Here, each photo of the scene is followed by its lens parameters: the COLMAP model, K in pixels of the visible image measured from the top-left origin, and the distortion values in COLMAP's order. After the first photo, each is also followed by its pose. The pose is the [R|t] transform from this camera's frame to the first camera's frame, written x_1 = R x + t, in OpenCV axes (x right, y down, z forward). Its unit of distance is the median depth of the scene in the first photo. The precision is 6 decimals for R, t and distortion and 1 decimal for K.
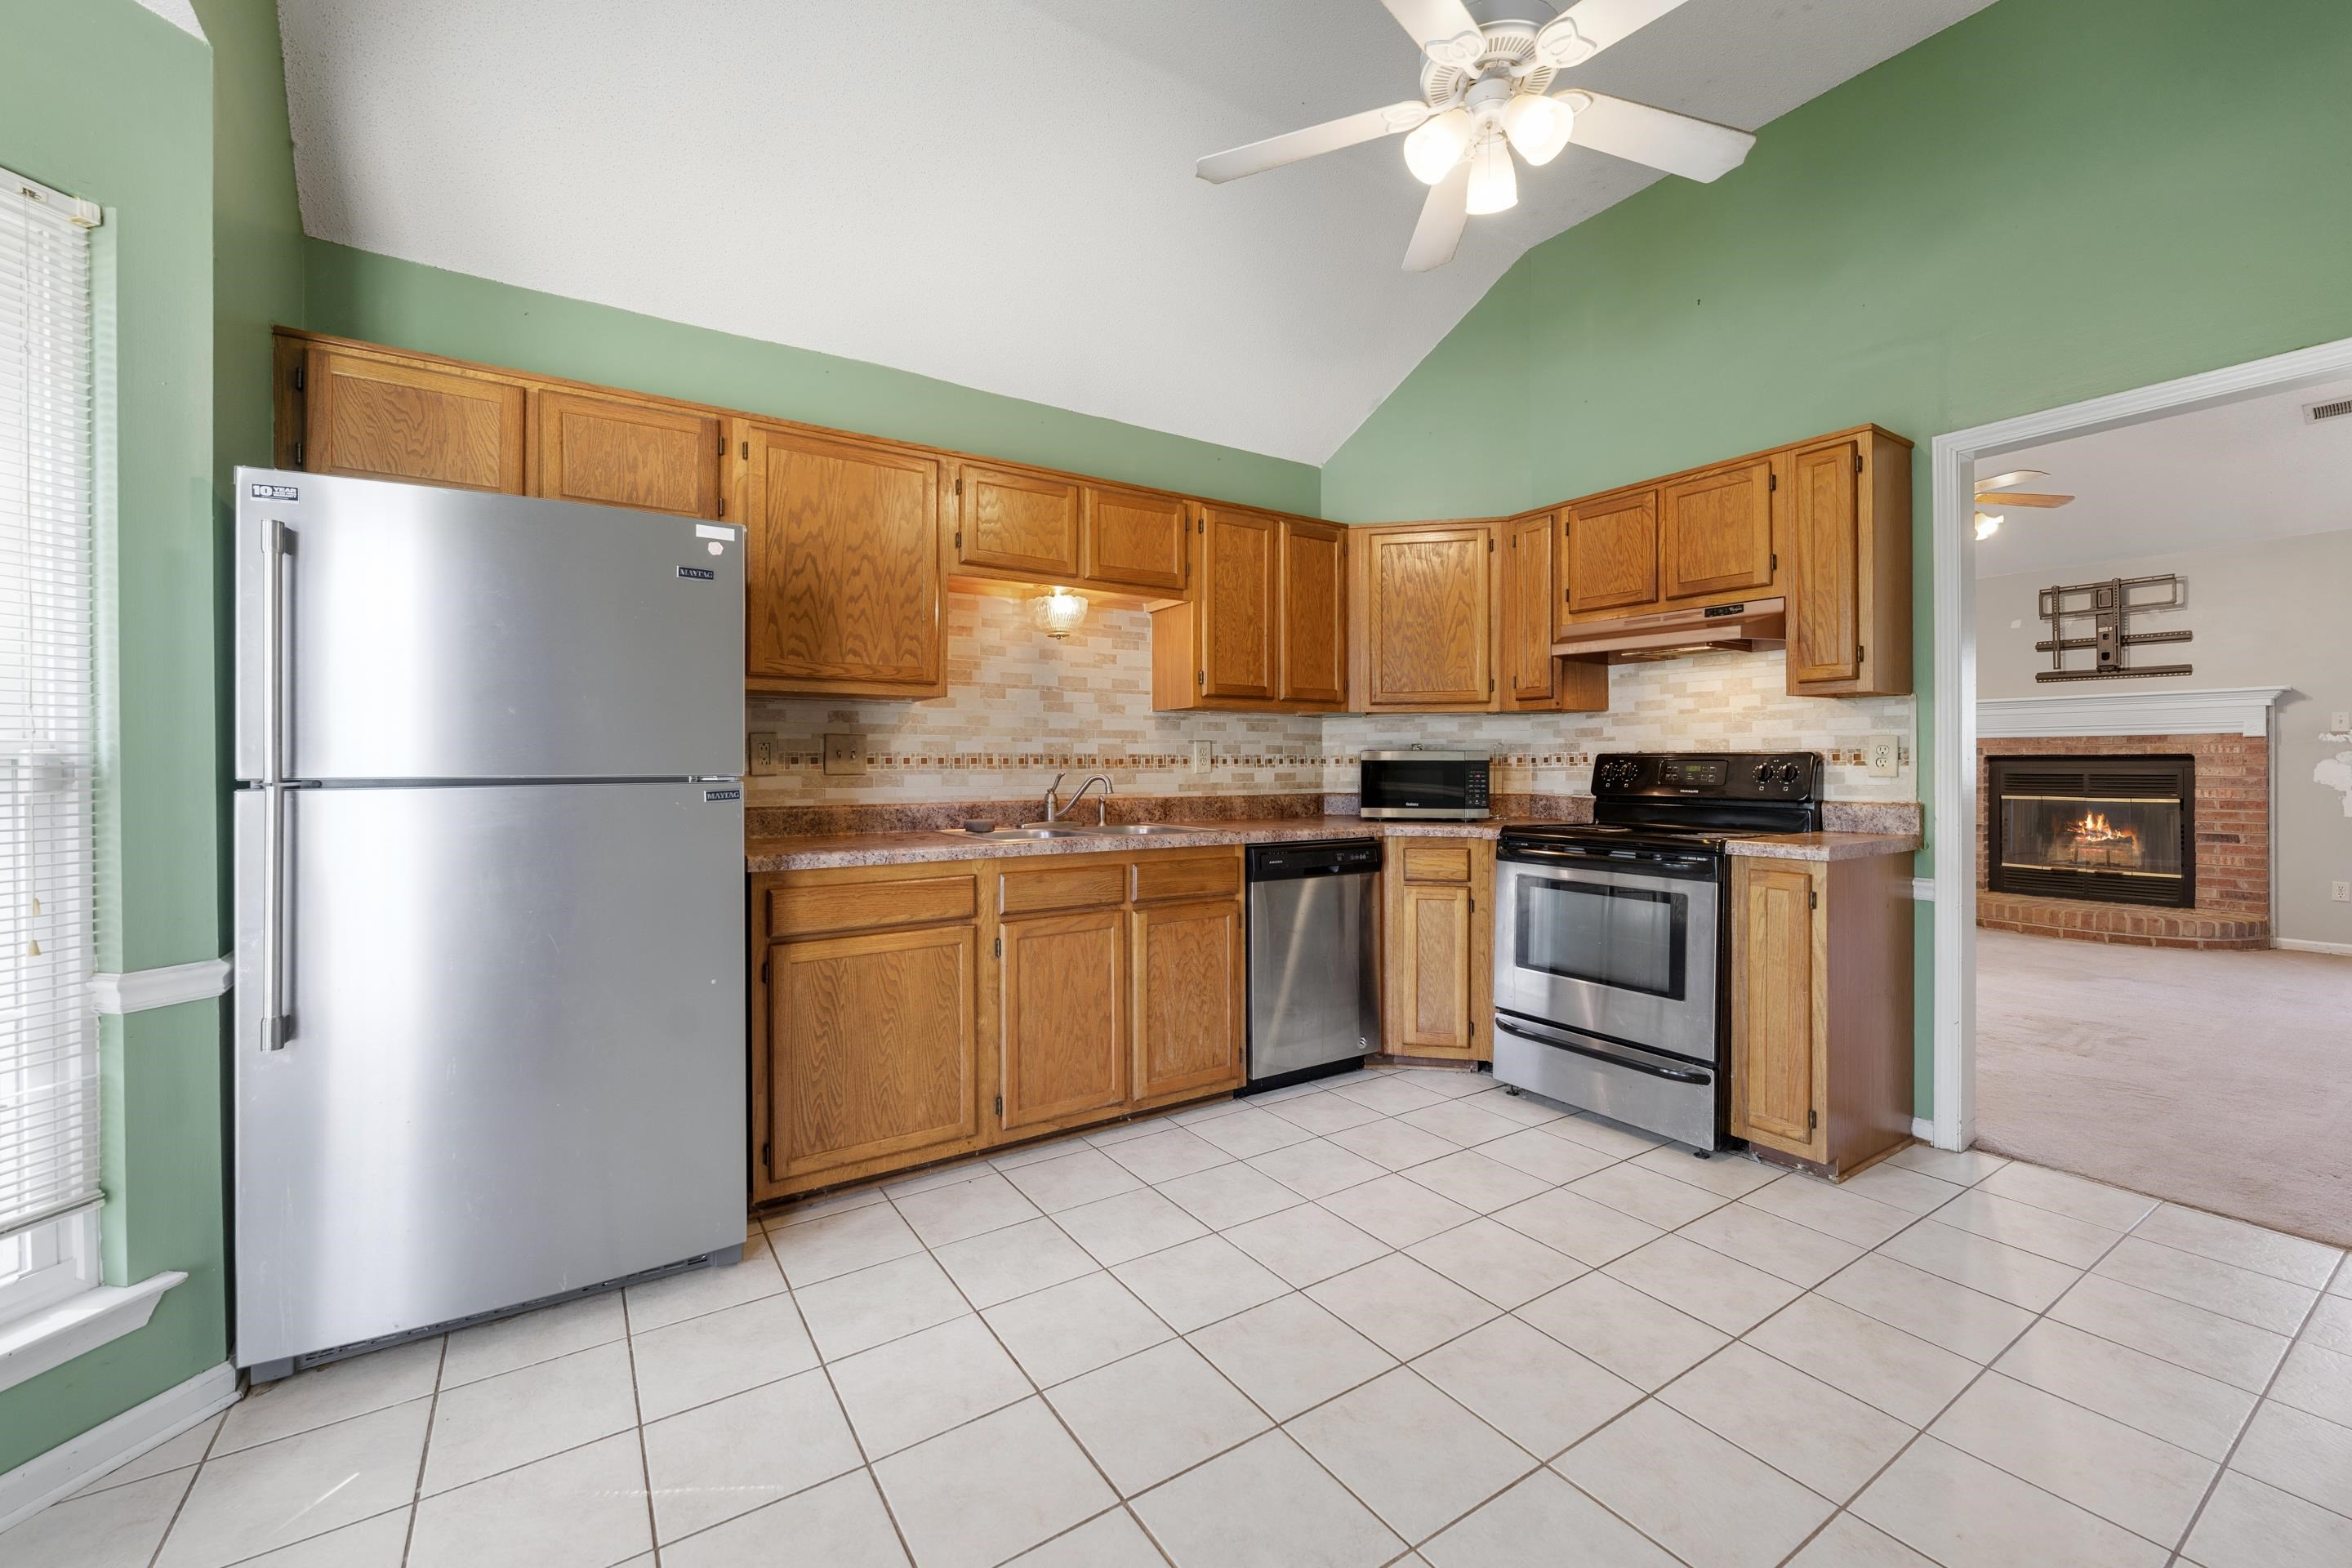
lens RADIAL K [[962.7, 0, 1176.5], [0, 962.7, 773.9], [0, 0, 1]] dist [0.002606, -0.000676]
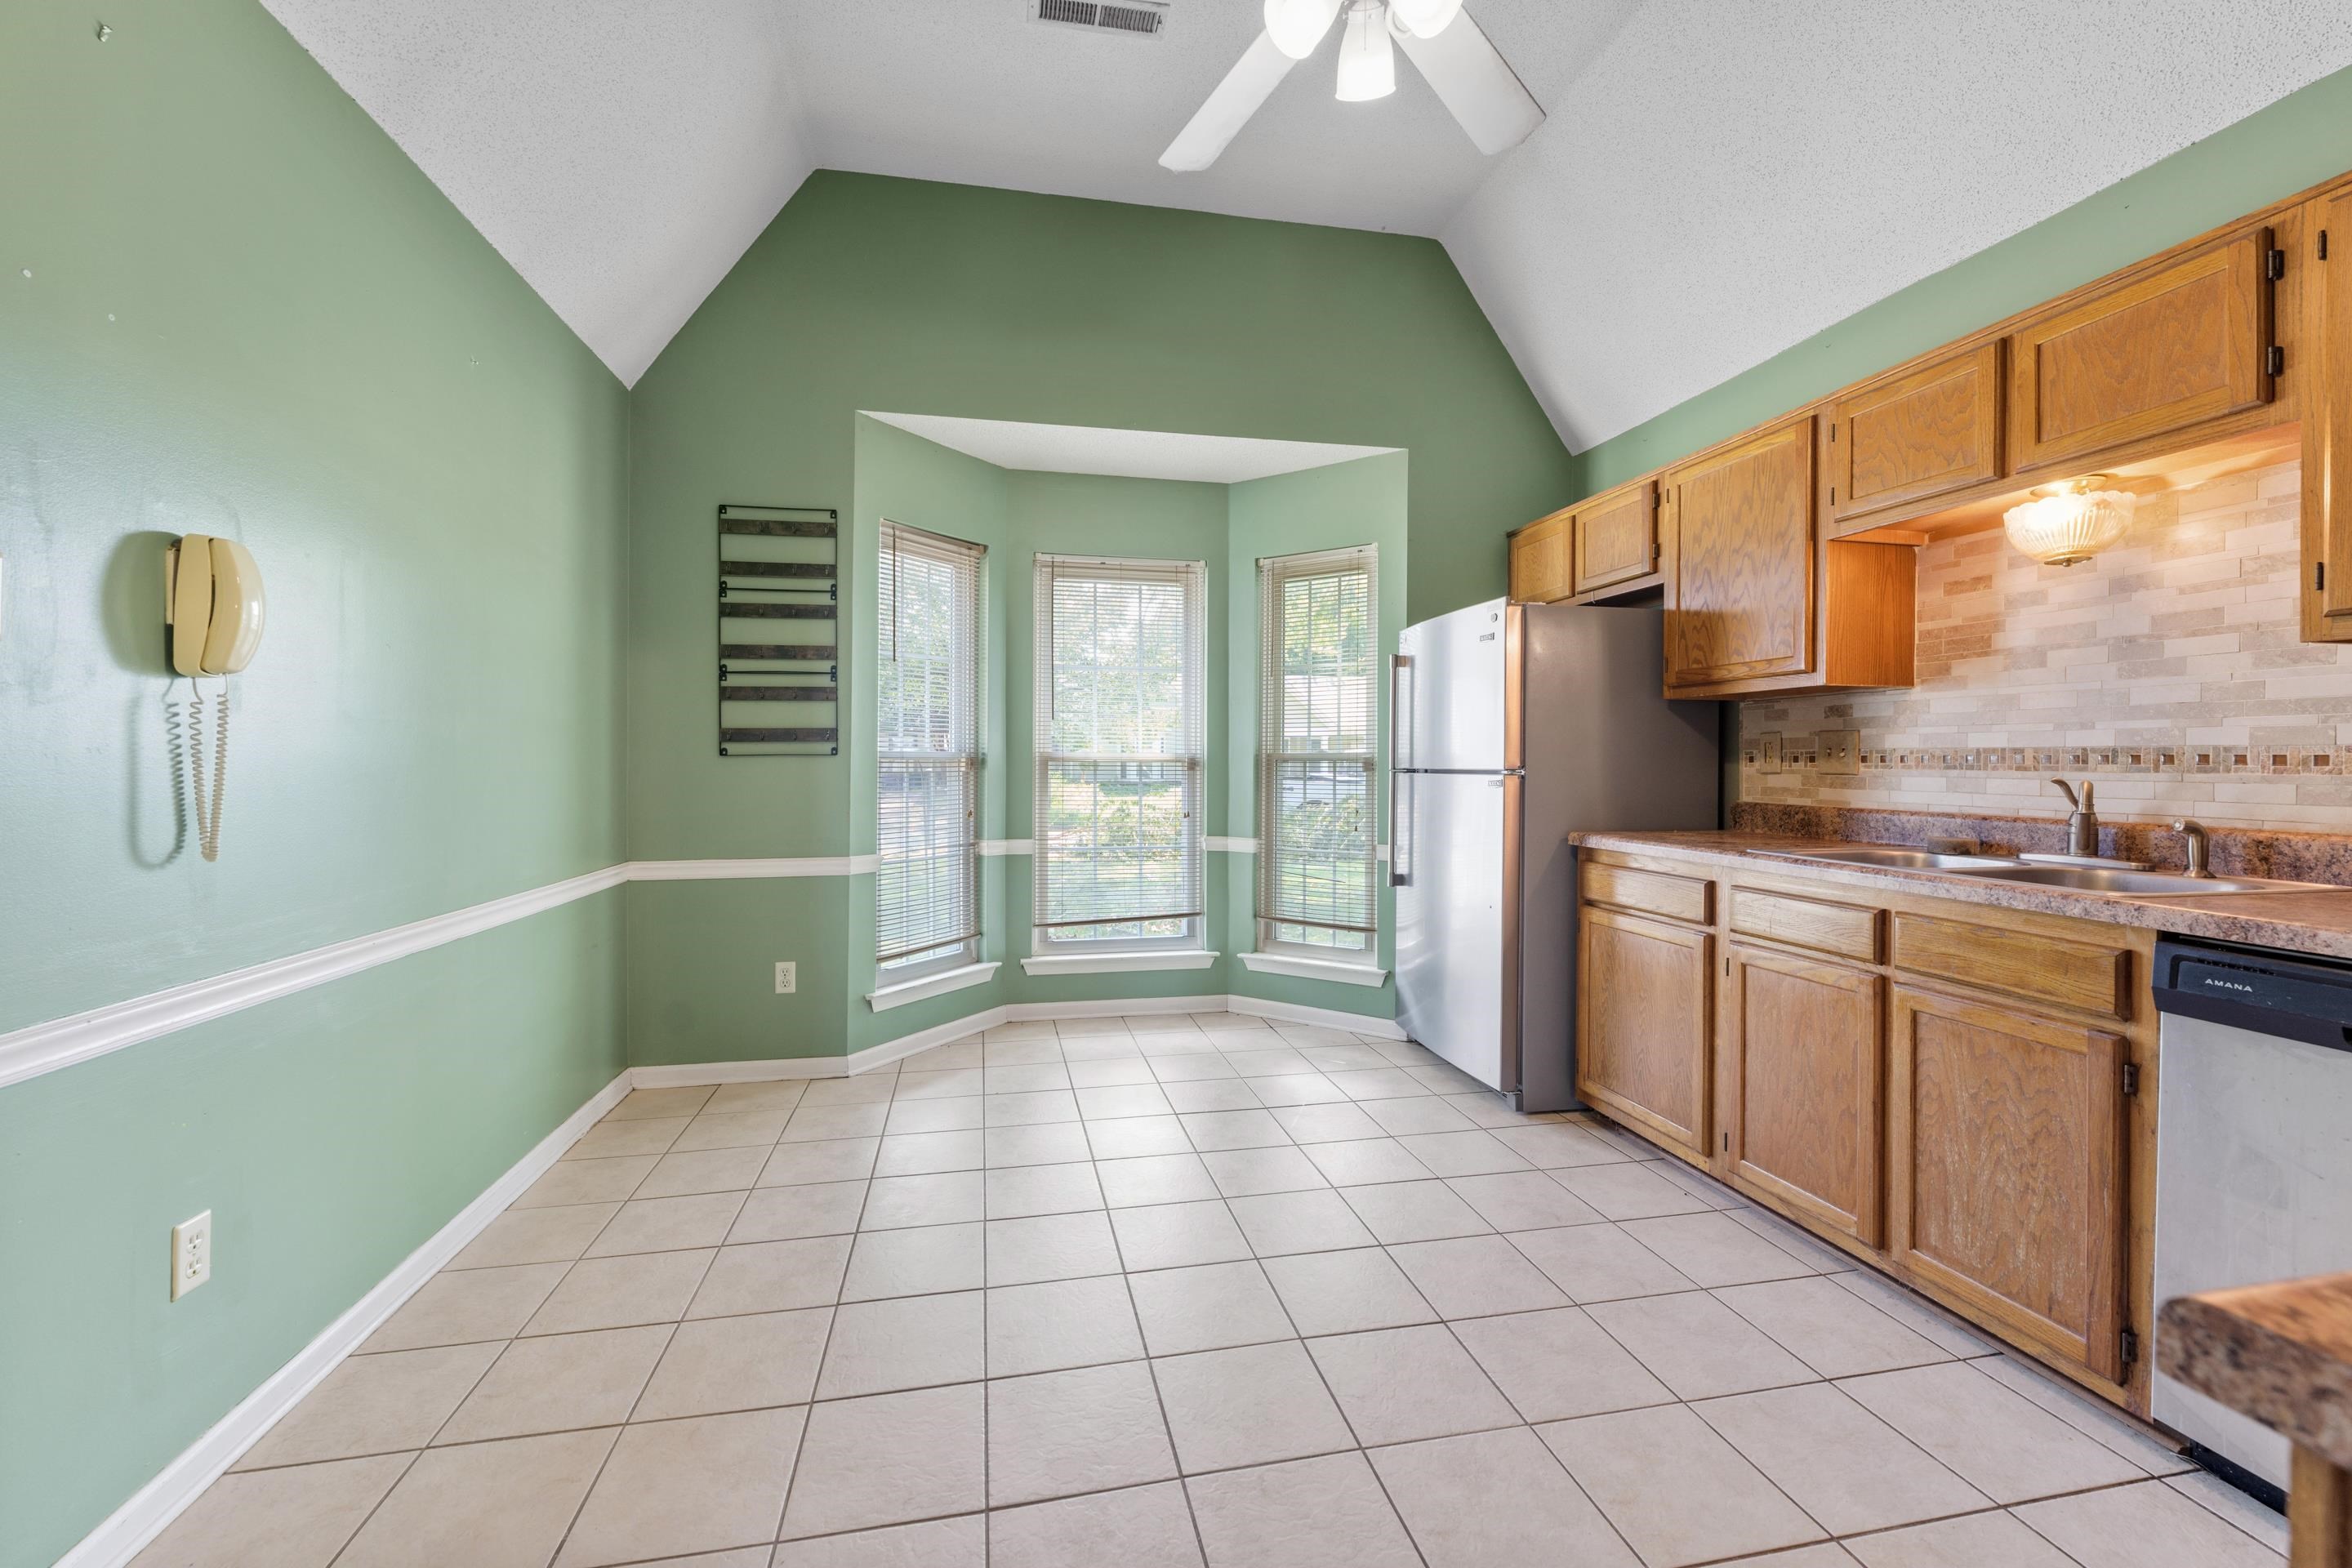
lens RADIAL K [[962.7, 0, 1171.5], [0, 962.7, 772.2], [0, 0, 1]] dist [0.002606, -0.000676]
pose [[-0.385125, 0.010618, -0.922803, 0.637625], [-0.012275, 0.999786, 0.016627, -0.007419], [0.922783, 0.017731, -0.384913, 0.649533]]
